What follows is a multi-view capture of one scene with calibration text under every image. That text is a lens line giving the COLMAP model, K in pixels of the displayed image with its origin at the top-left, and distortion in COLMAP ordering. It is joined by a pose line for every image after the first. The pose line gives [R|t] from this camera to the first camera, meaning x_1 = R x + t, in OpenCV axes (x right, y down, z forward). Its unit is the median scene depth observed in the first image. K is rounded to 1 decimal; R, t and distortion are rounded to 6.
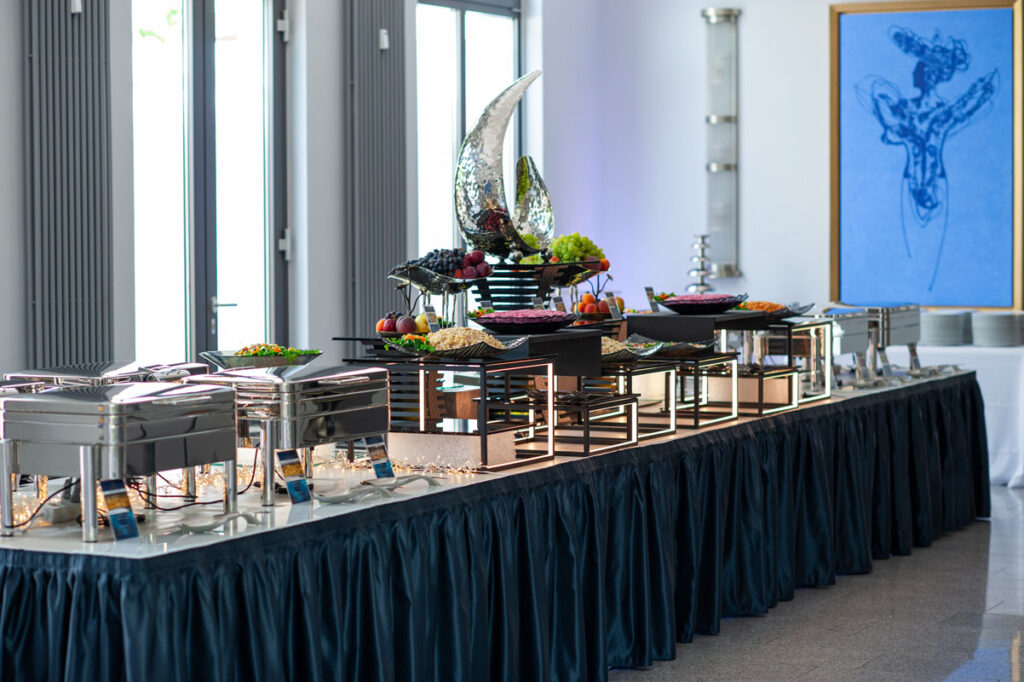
lens RADIAL K [[2557.8, 0, 512.0], [0, 2557.8, 341.0], [0, 0, 1]] dist [-0.040142, -0.389859]
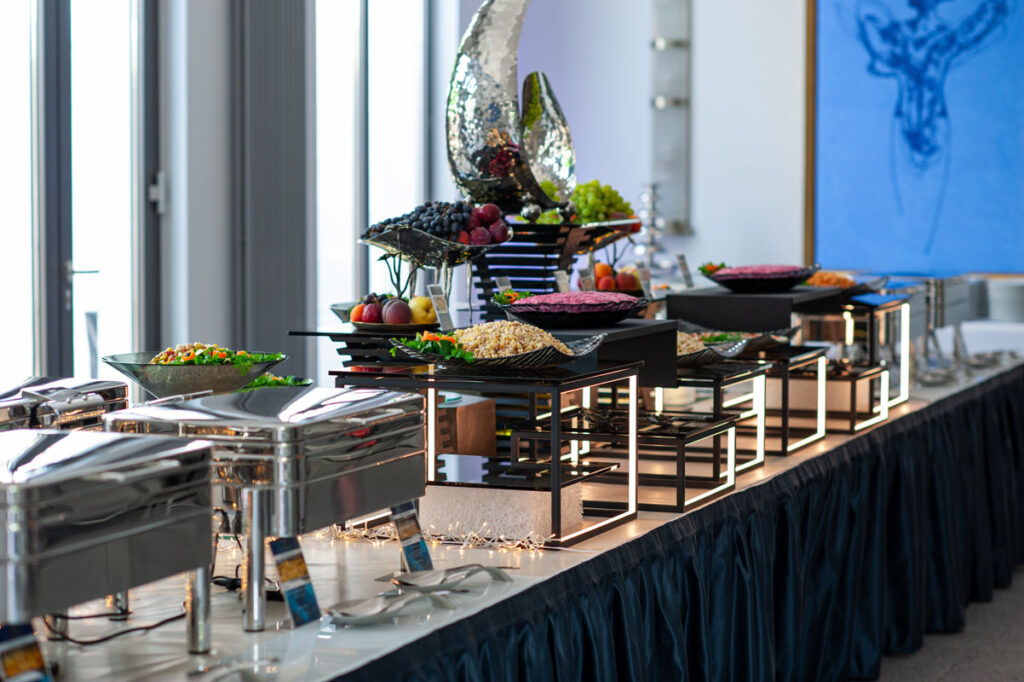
lens RADIAL K [[2446.6, 0, 512.0], [0, 2446.6, 341.0], [0, 0, 1]] dist [-0.060019, 0.055991]
pose [[0.995097, 0.000661, 0.098901, -0.069470], [-0.002916, 0.999739, 0.022659, -0.012635], [-0.098860, -0.022837, 0.994839, 0.321184]]
